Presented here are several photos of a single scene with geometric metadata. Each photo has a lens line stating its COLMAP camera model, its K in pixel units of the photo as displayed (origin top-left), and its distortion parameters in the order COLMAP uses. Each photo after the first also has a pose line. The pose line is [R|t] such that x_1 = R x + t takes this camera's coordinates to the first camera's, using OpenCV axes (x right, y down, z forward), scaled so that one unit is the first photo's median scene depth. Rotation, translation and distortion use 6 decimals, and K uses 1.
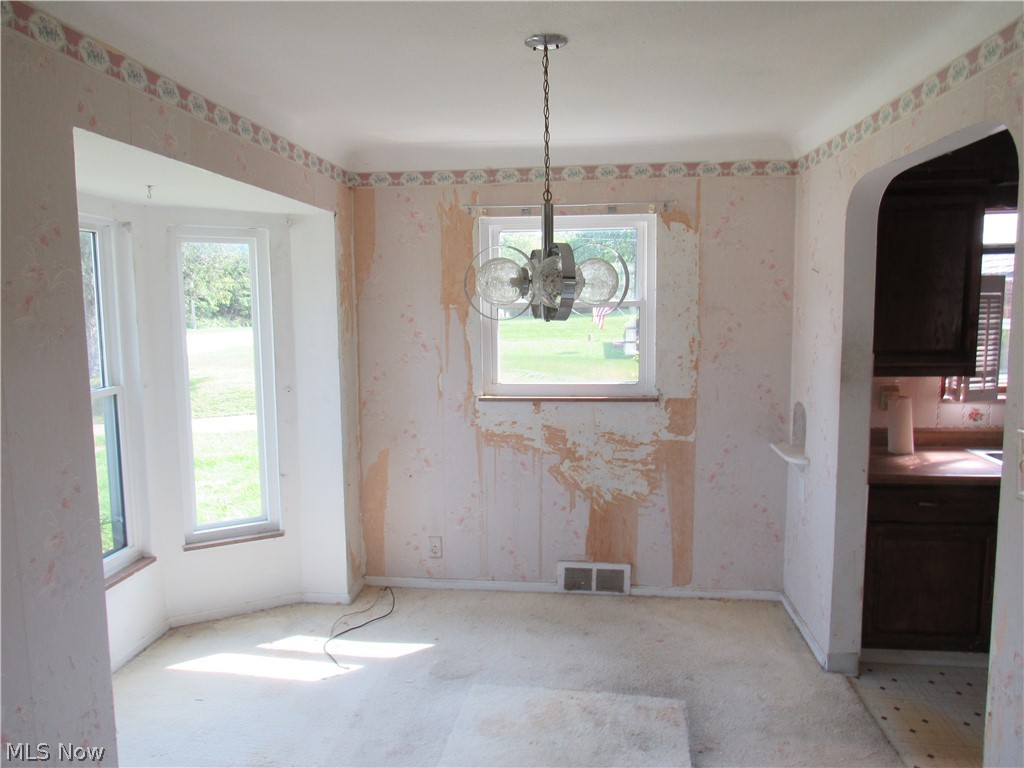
lens RADIAL K [[735.8, 0, 506.0], [0, 735.8, 380.7], [0, 0, 1]] dist [-0.026052, -0.012552]
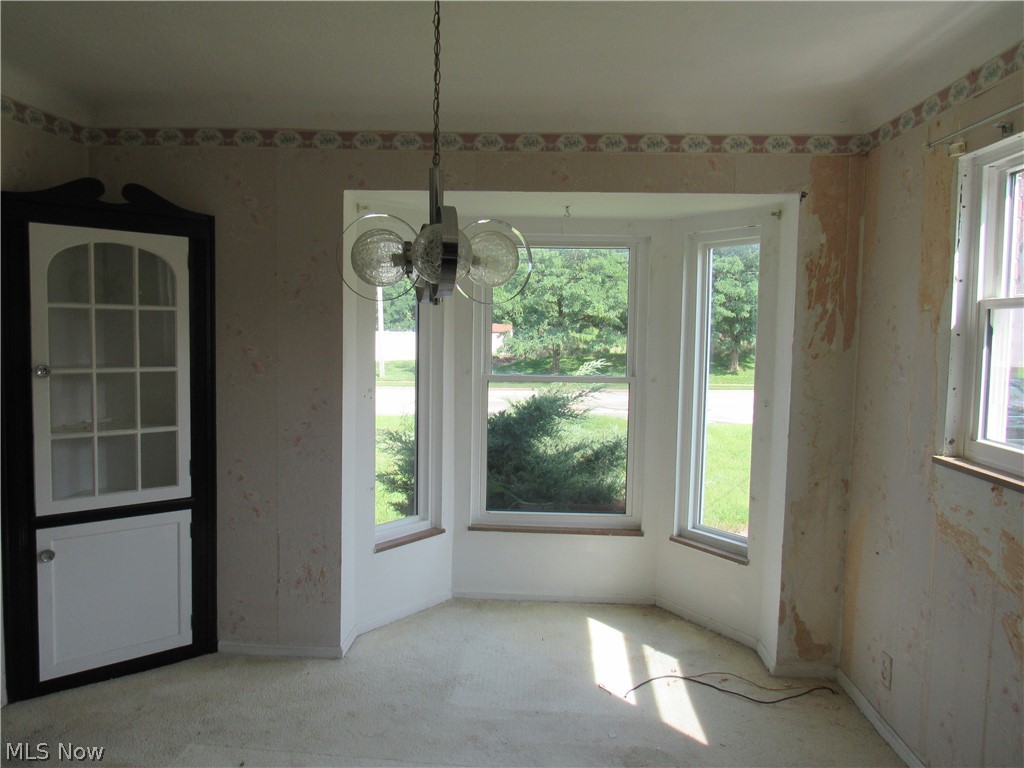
lens RADIAL K [[735.8, 0, 505.5], [0, 735.8, 382.0], [0, 0, 1]] dist [-0.026052, -0.012552]
pose [[0.053712, 0.078125, -0.995496, 0.601523], [-0.128190, 0.989225, 0.070717, -0.039083], [0.990294, 0.123815, 0.063148, 0.679959]]
